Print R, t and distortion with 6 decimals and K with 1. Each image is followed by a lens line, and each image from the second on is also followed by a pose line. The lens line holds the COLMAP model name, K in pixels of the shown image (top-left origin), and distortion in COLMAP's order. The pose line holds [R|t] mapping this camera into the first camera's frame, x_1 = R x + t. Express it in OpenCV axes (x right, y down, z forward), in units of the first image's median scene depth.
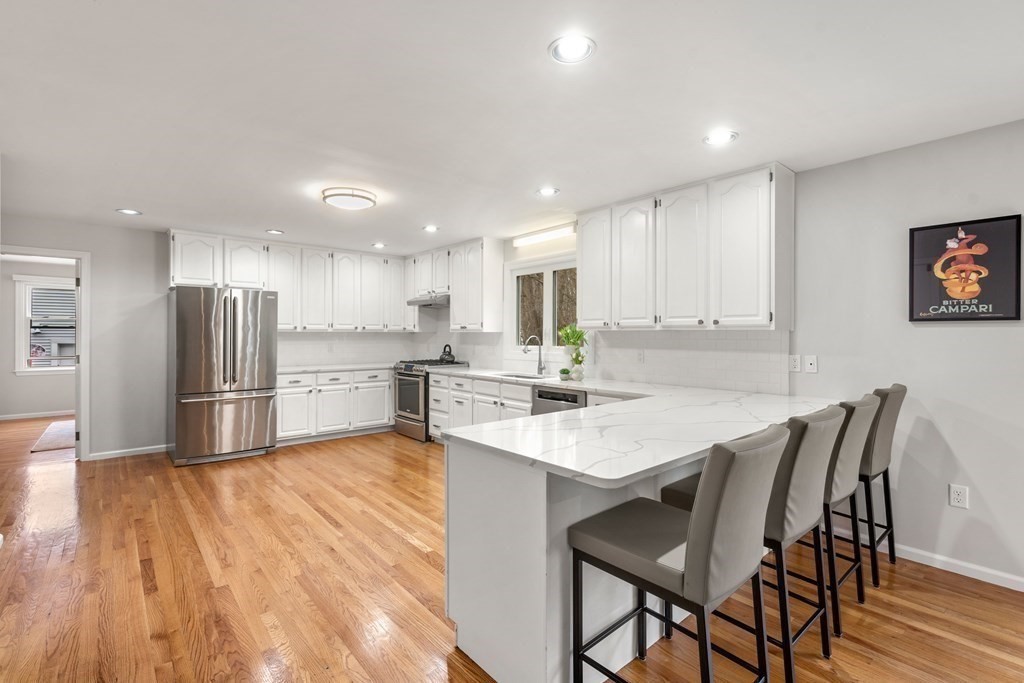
lens RADIAL K [[467.2, 0, 505.3], [0, 467.2, 340.6], [0, 0, 1]] dist [0.000800, 0.000333]
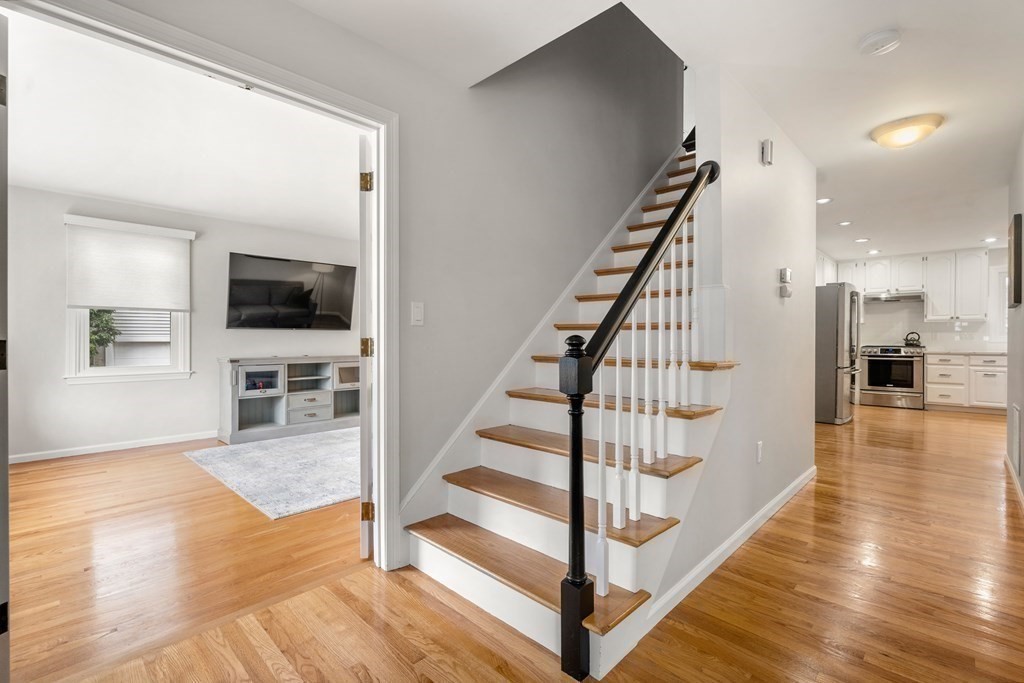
lens RADIAL K [[467.2, 0, 505.3], [0, 467.2, 340.6], [0, 0, 1]] dist [0.000800, 0.000333]
pose [[0.997636, 0.005937, 0.068468, -1.575831], [-0.005202, 0.999927, -0.010904, 0.060345], [-0.068528, 0.010522, 0.997594, -0.201671]]
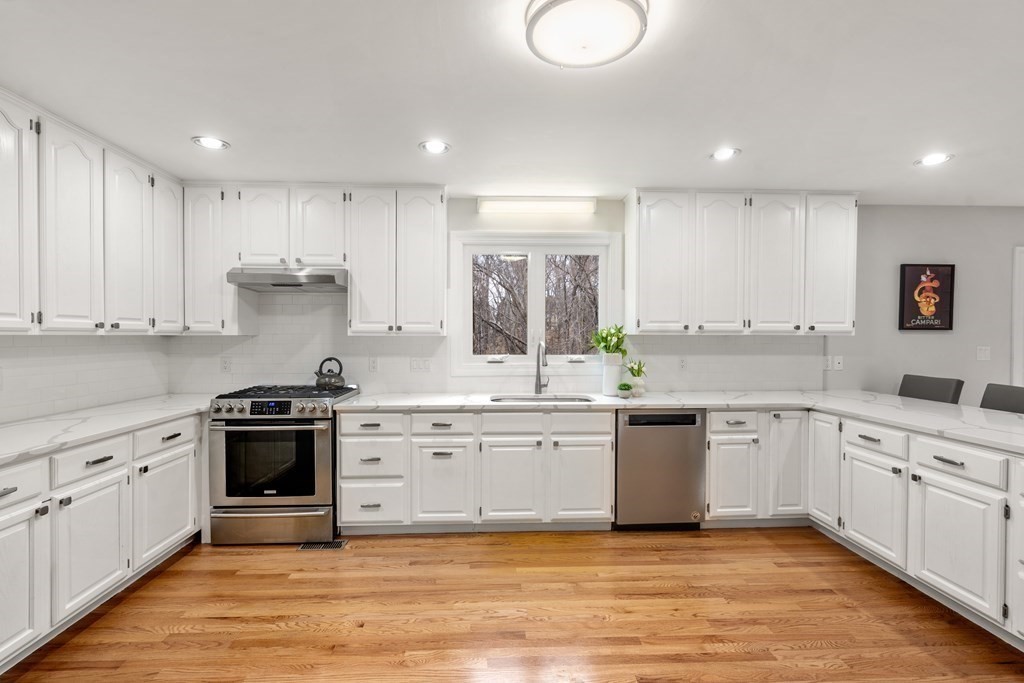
lens RADIAL K [[448.3, 0, 512.0], [0, 448.3, 341.5], [0, 0, 1]] dist [-0.004865, -0.000367]
pose [[0.621065, -0.006699, 0.783730, -0.507138], [0.011612, 0.999932, -0.000655, -0.010205], [-0.783673, 0.009508, 0.621101, 0.597974]]
